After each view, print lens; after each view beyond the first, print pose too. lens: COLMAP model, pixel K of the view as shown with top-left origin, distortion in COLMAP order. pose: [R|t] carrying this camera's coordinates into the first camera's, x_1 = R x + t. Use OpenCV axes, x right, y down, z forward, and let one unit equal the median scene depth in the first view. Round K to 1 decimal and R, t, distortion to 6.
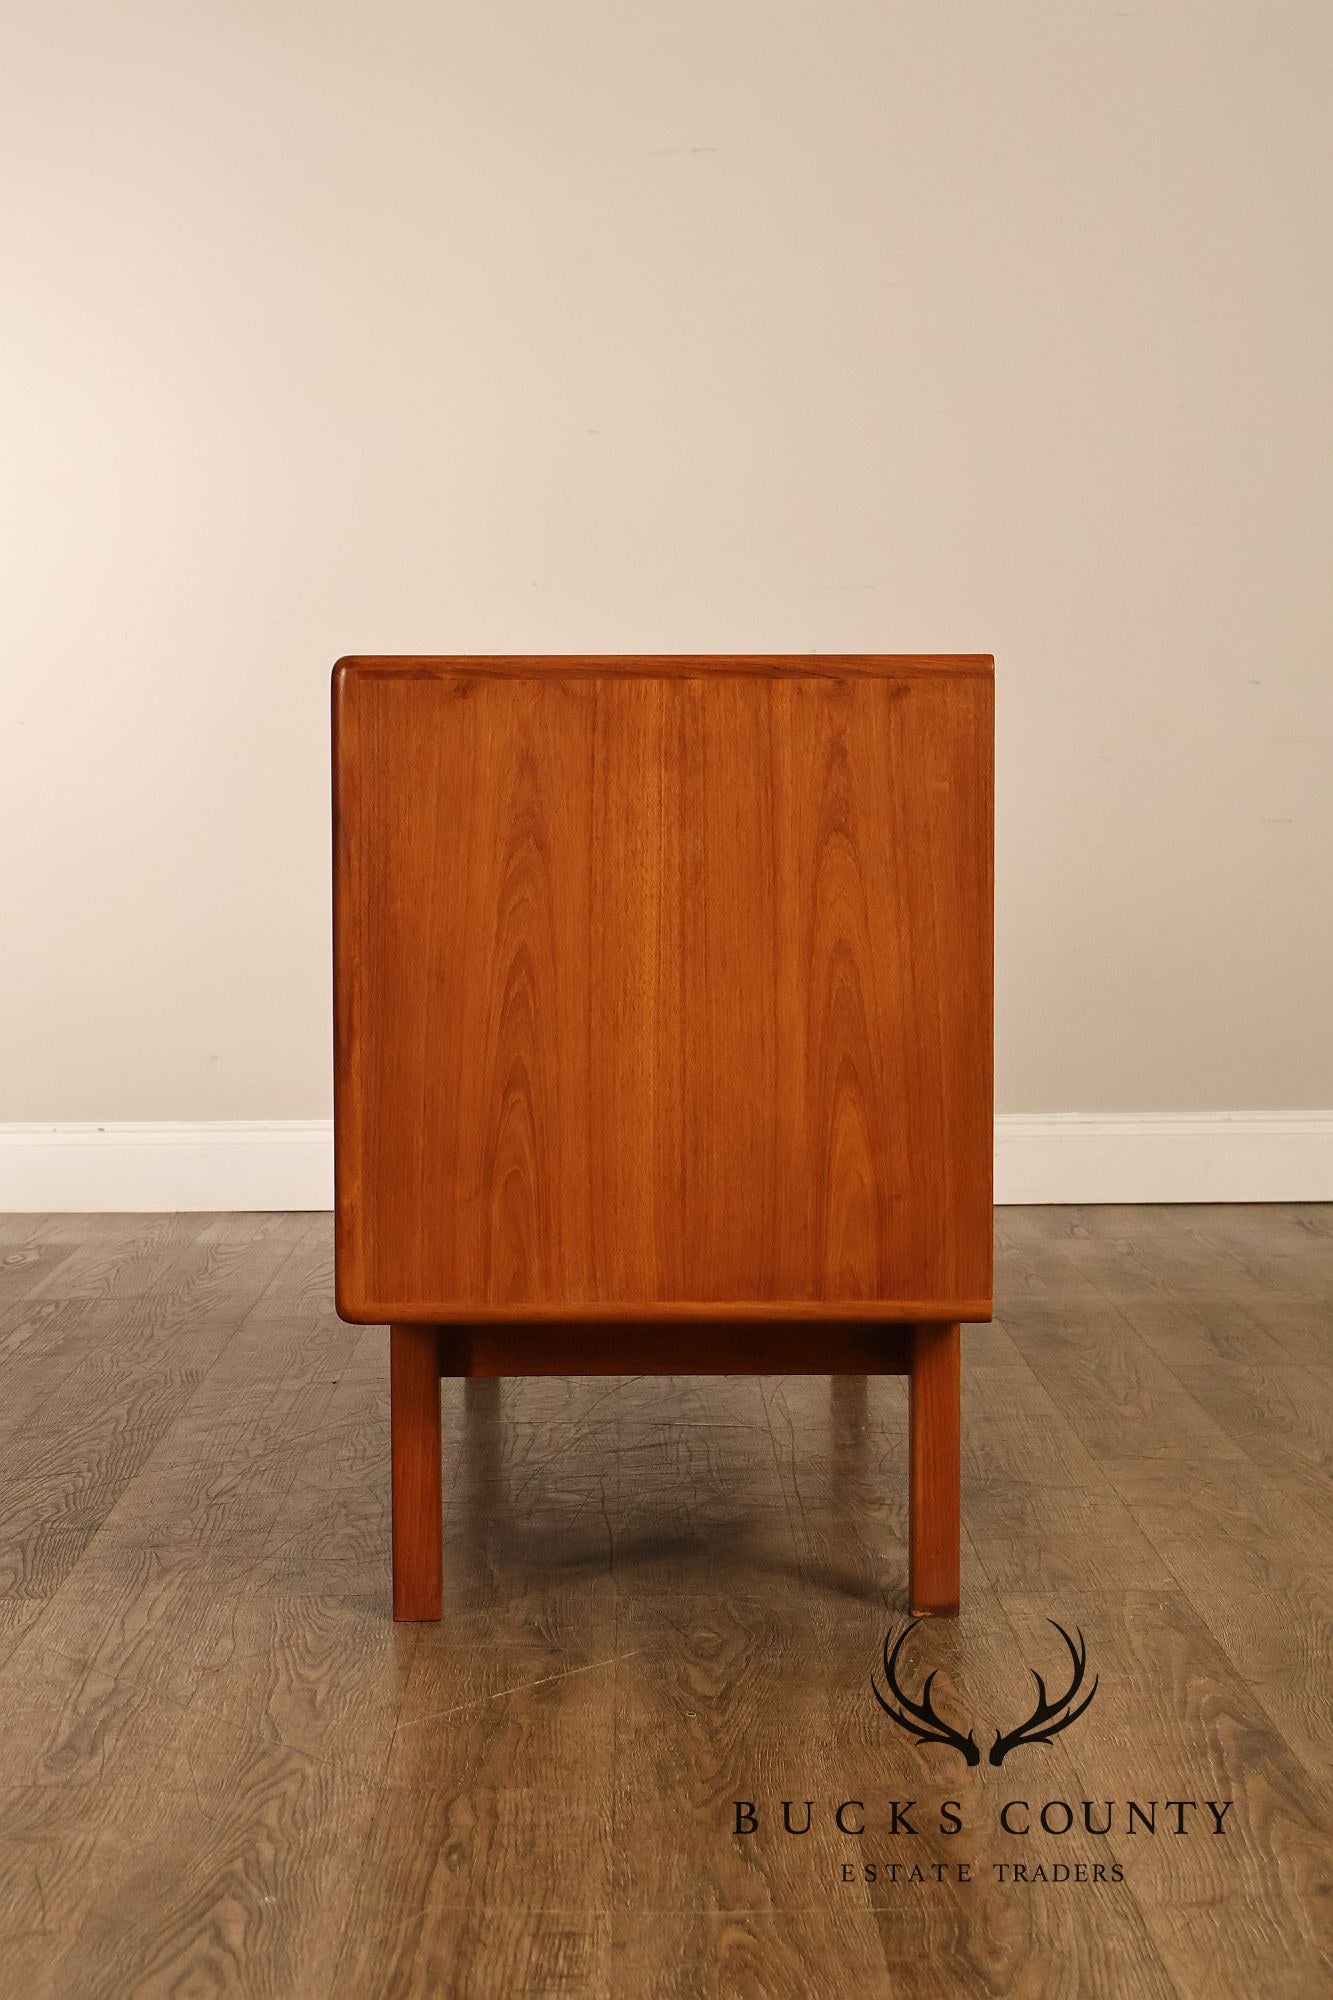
lens RADIAL K [[3997.9, 0, 656.5], [0, 3997.9, 1000.8], [0, 0, 1]] dist [0.010100, 0.000000]
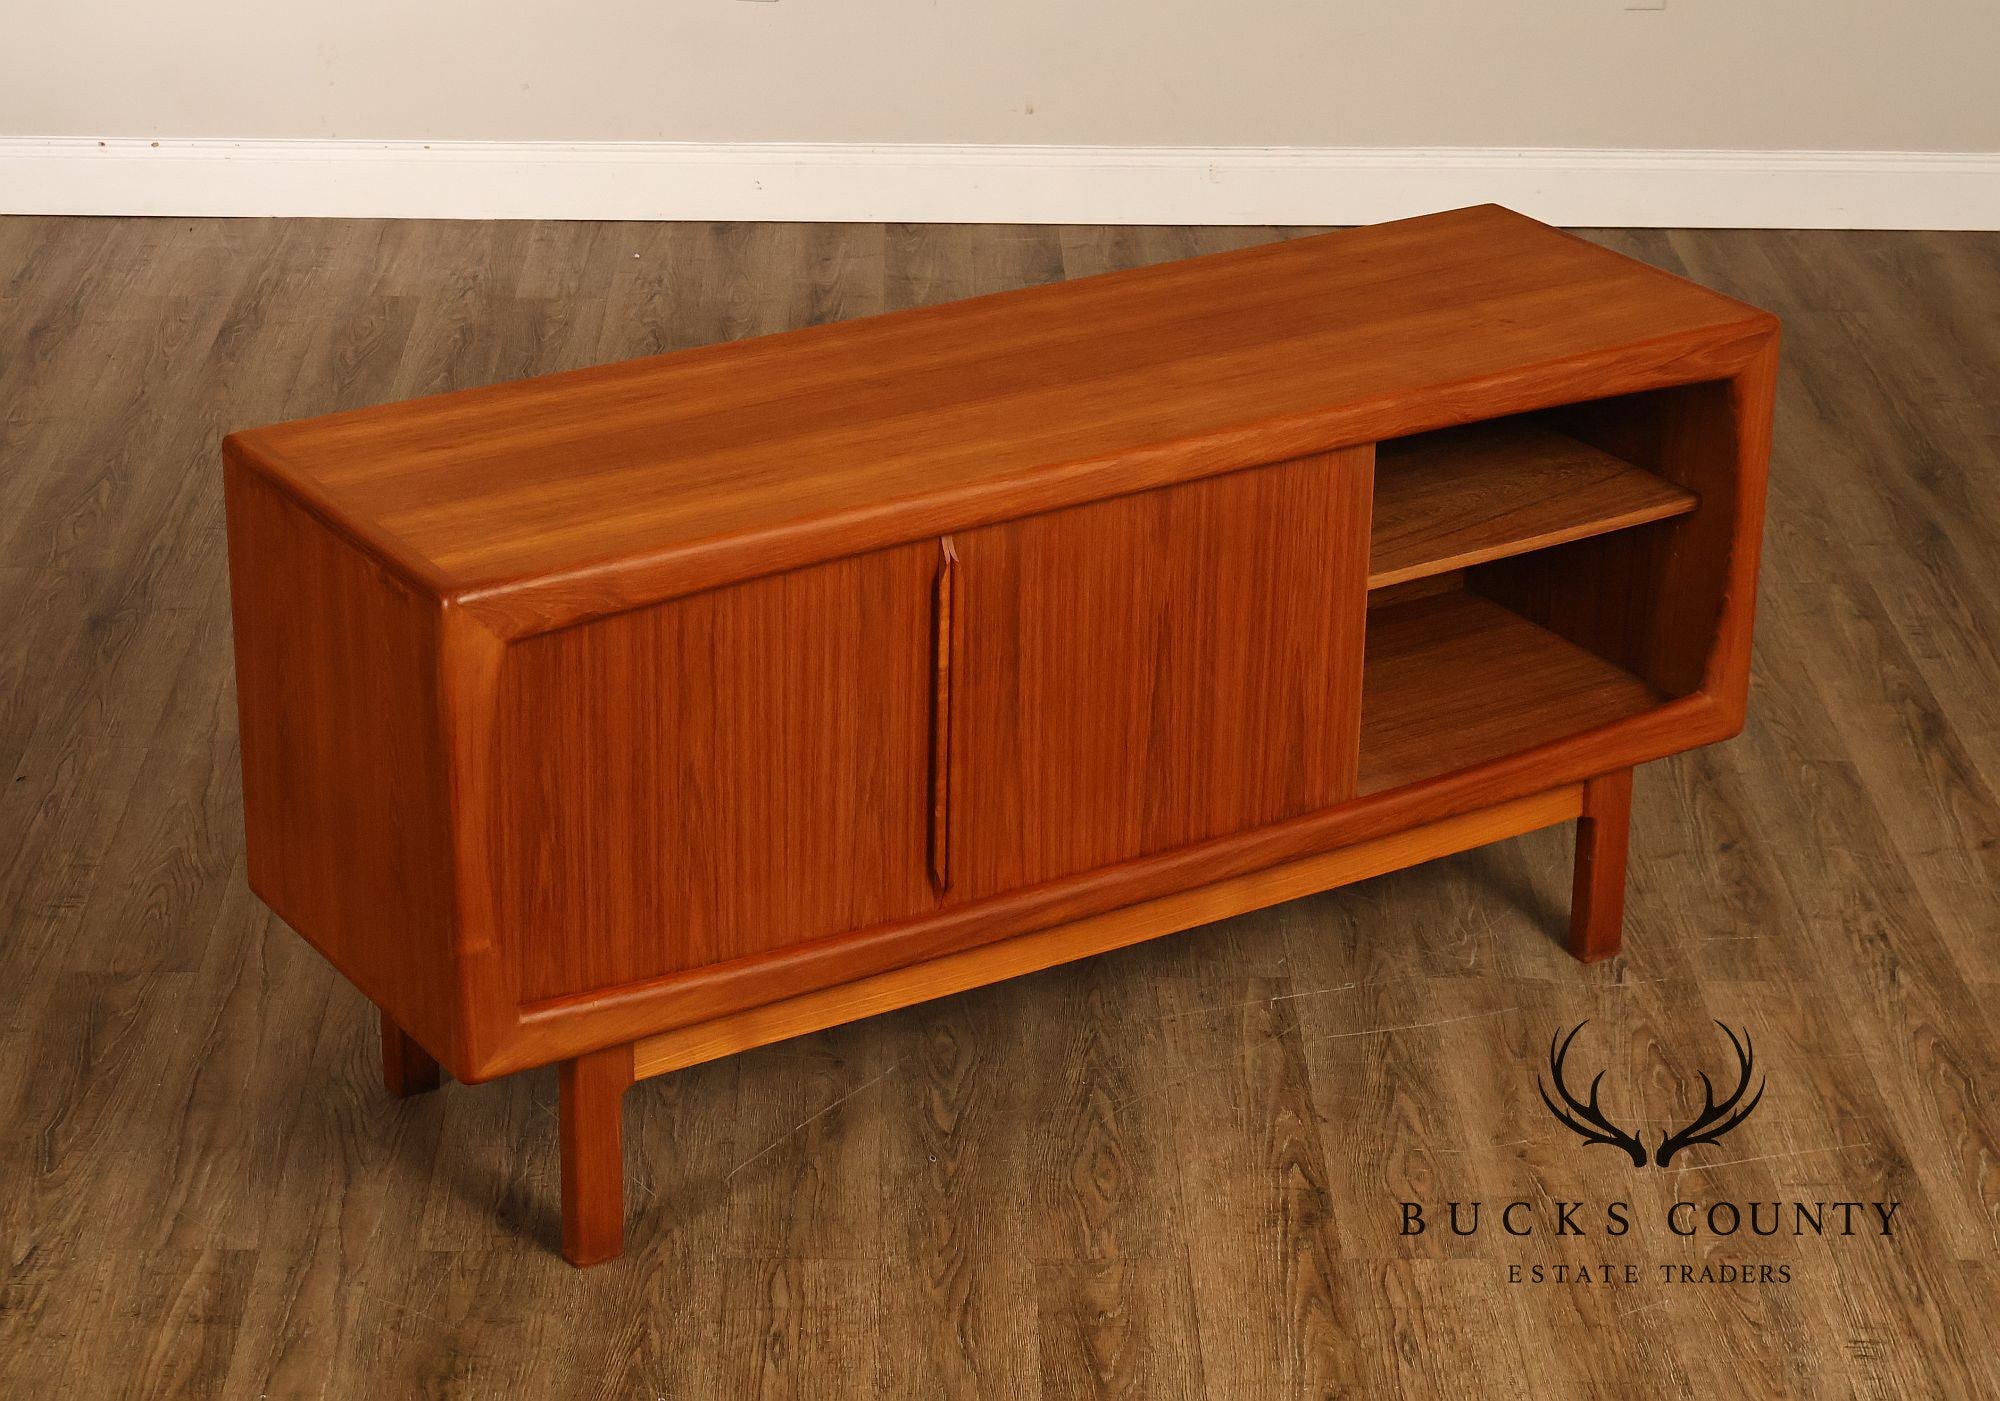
lens RADIAL K [[4248.8, 0, 1001.3], [0, 4248.8, 717.2], [0, 0, 1]] dist [0.001703, 0.000000]
pose [[0.999612, 0.014926, 0.023532, -0.005834], [-0.022156, 0.937873, 0.346271, -0.566533], [-0.016902, -0.346658, 0.937839, -0.444279]]
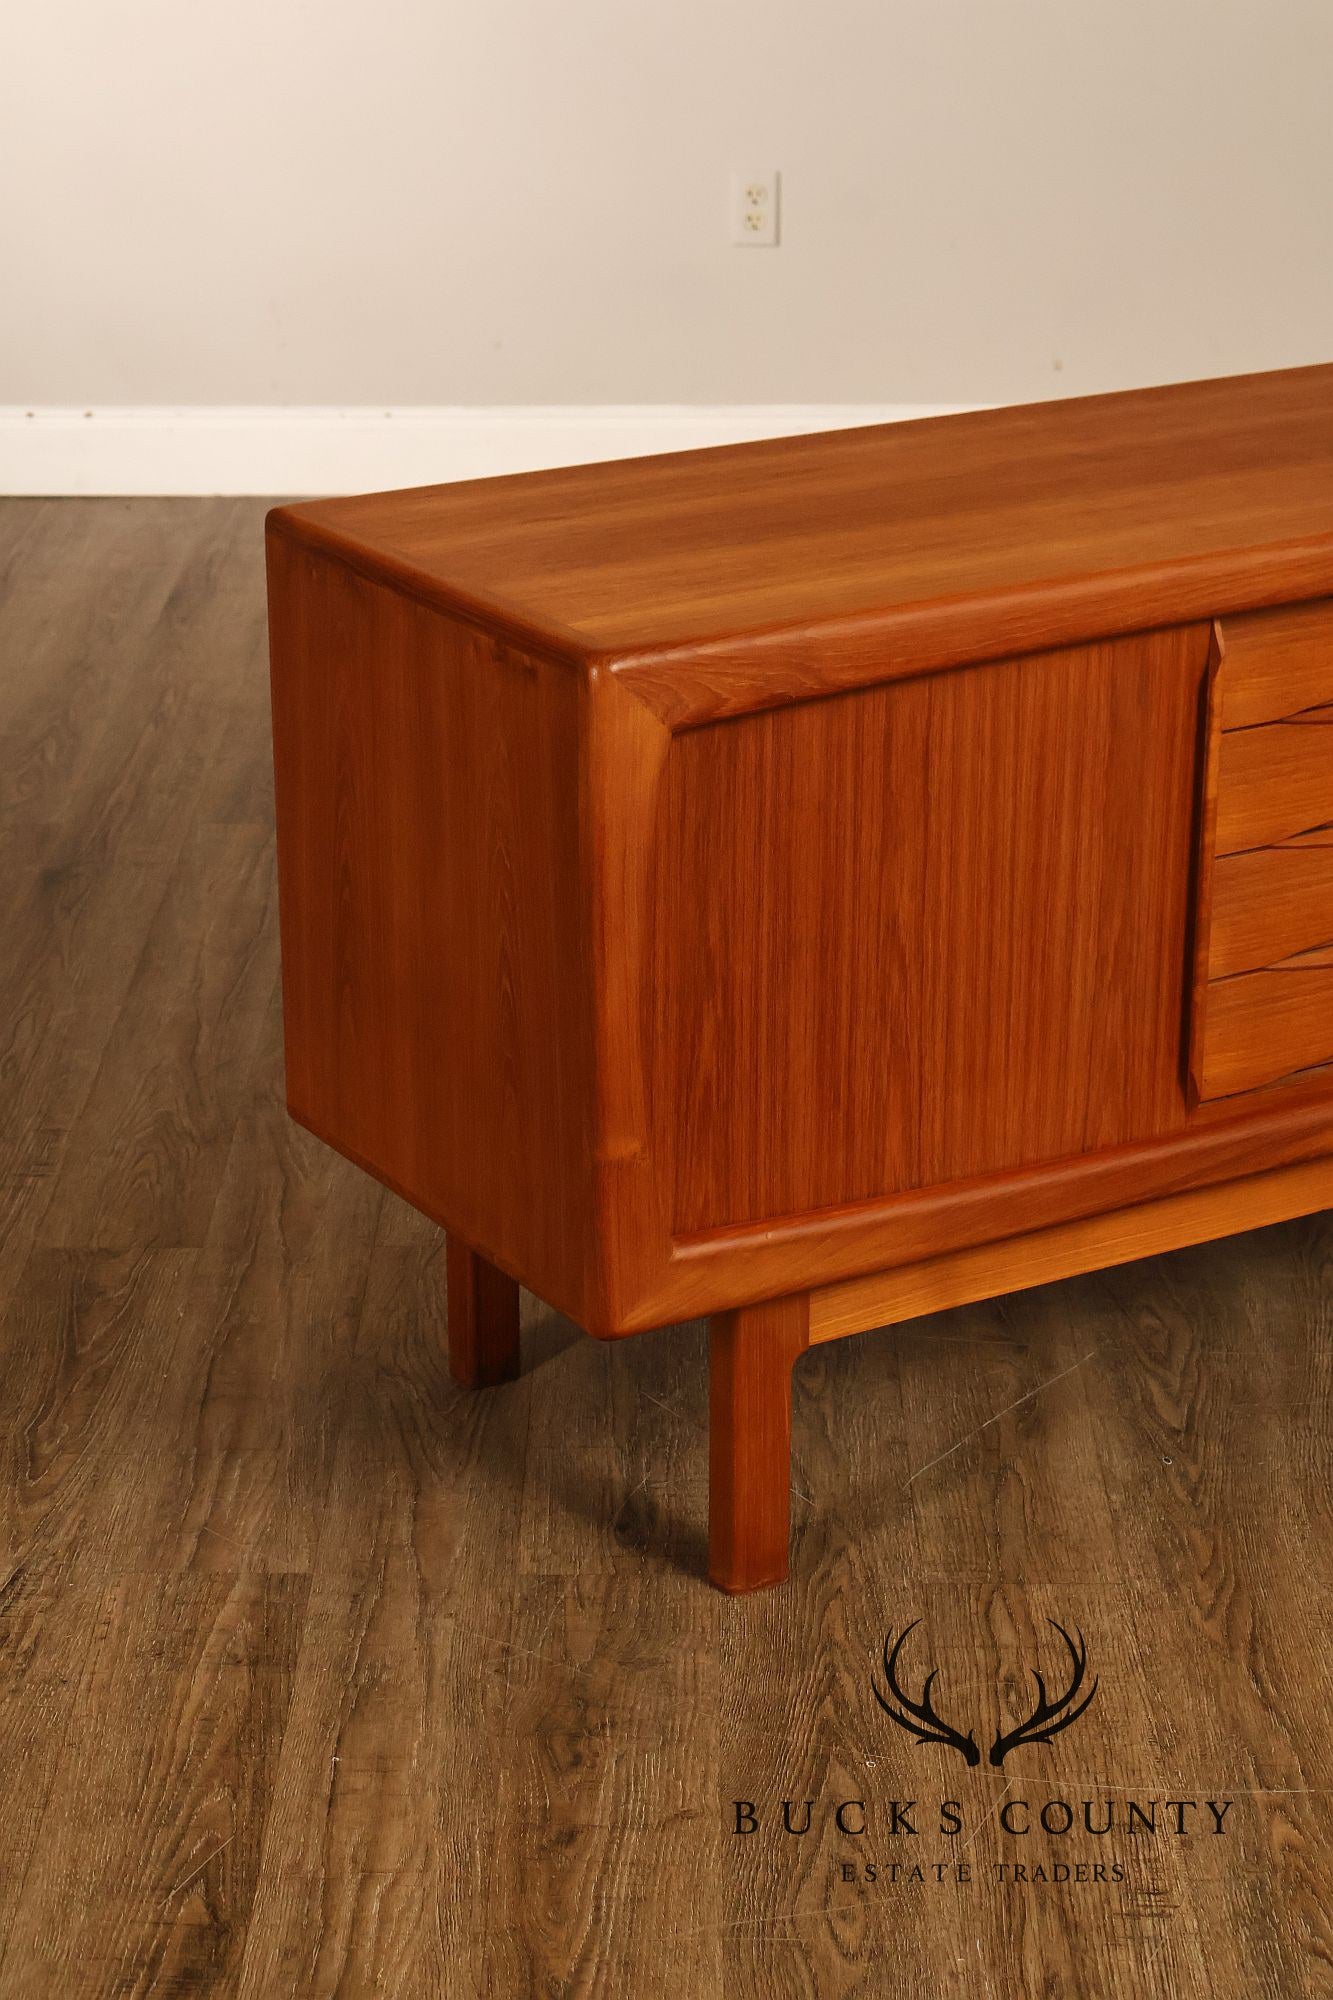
lens RADIAL K [[3997.9, 0, 664.4], [0, 3997.9, 1036.8], [0, 0, 1]] dist [0.010100, 0.000000]
pose [[0.999912, 0.009167, -0.009613, -0.137030], [-0.005781, 0.951886, 0.306398, -0.311235], [0.011959, -0.306315, 0.951855, -0.044187]]
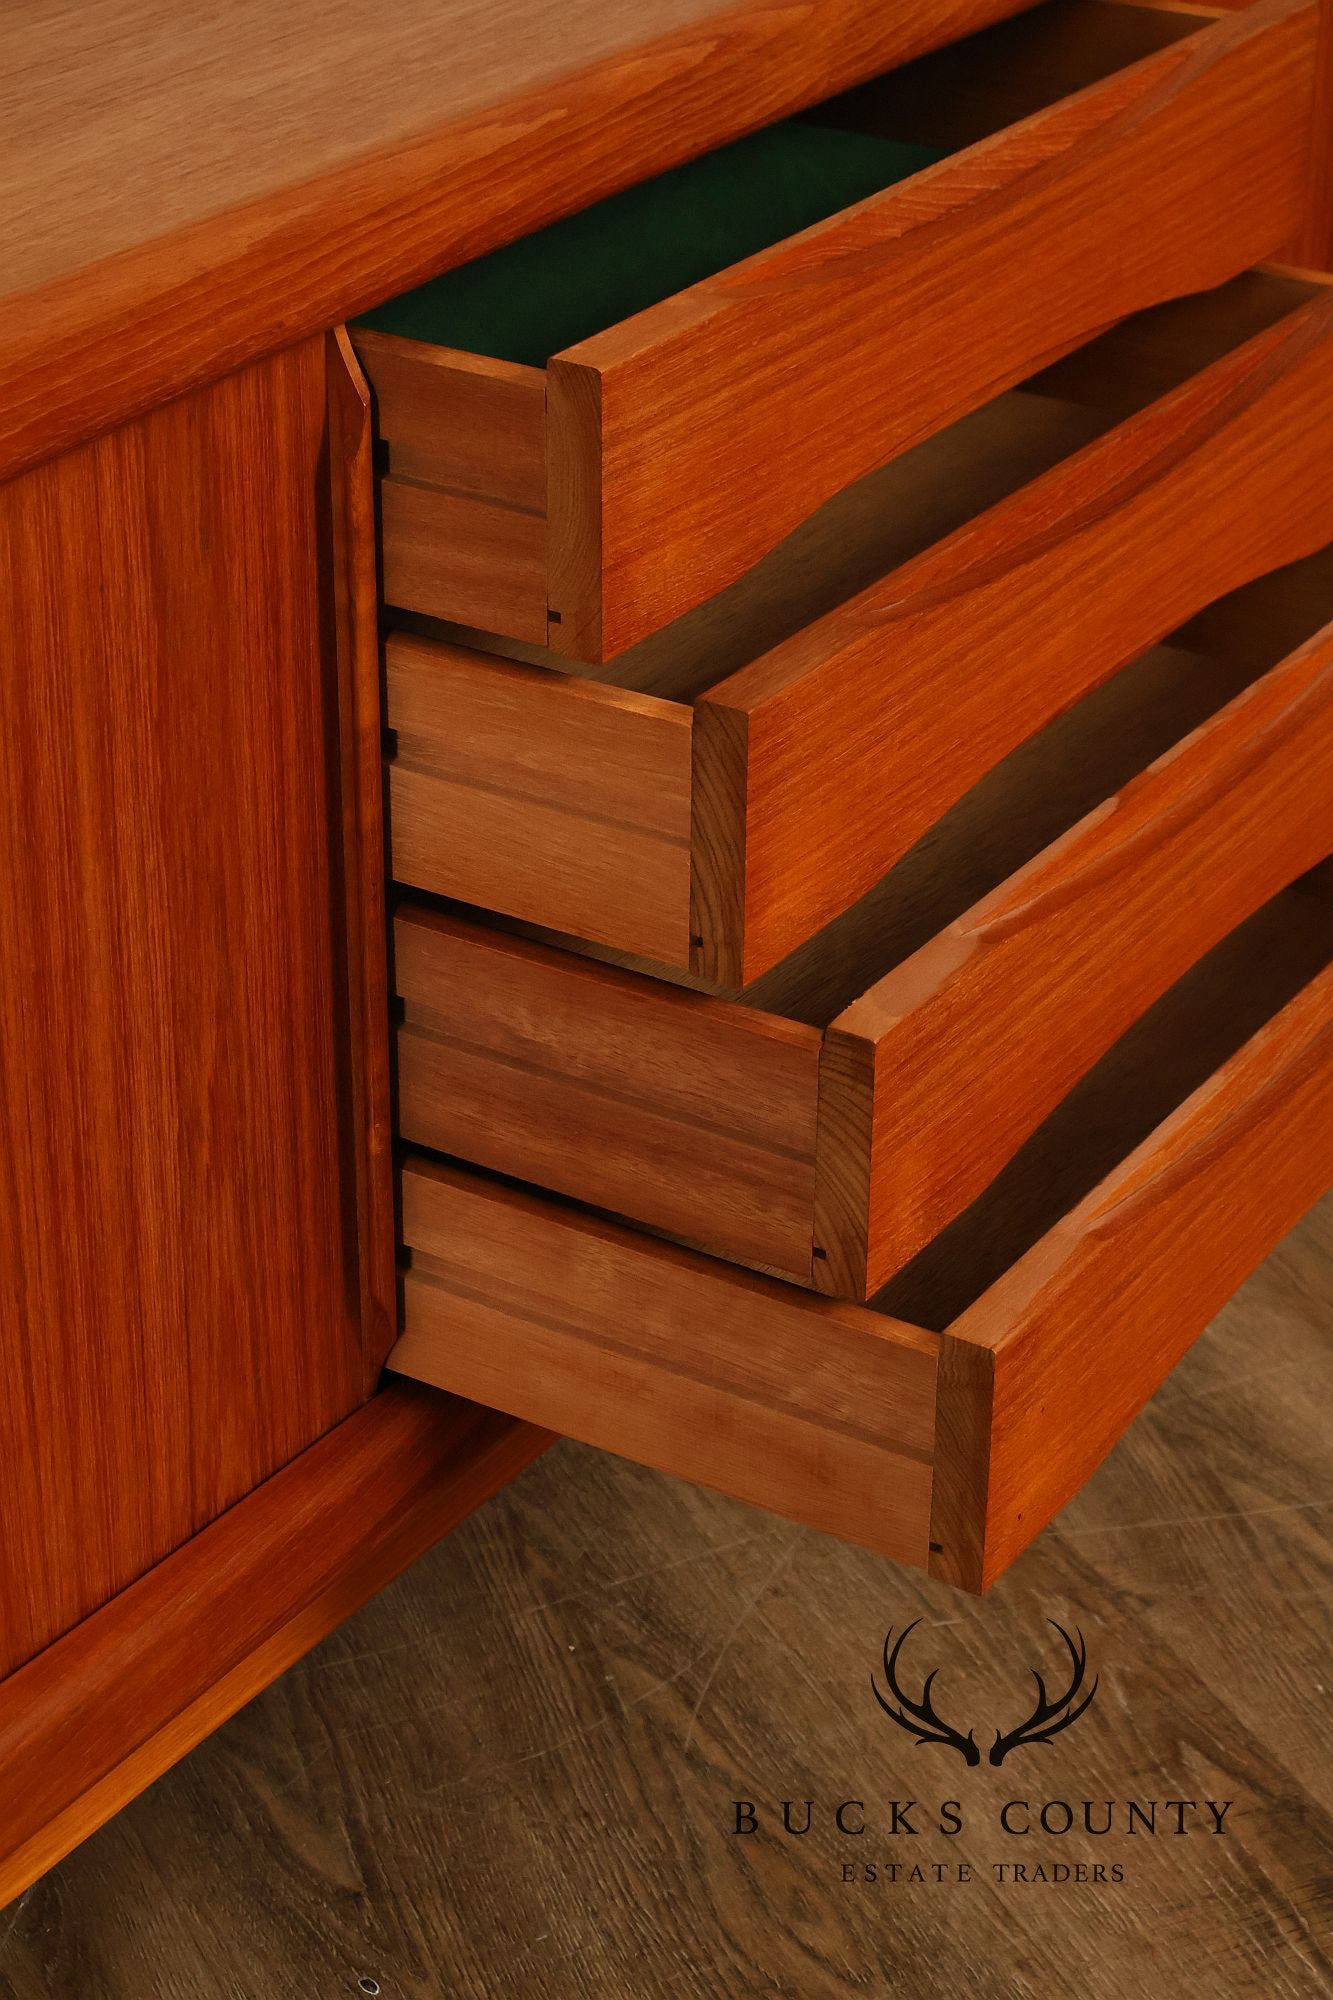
lens RADIAL K [[3997.9, 0, 691.8], [0, 3997.9, 1037.9], [0, 0, 1]] dist [0.010100, 0.000000]
pose [[0.901988, -0.196402, 0.384505, -0.156494], [0.009665, 0.899512, 0.436789, -0.208501], [-0.431653, -0.390262, 0.813247, 0.636176]]
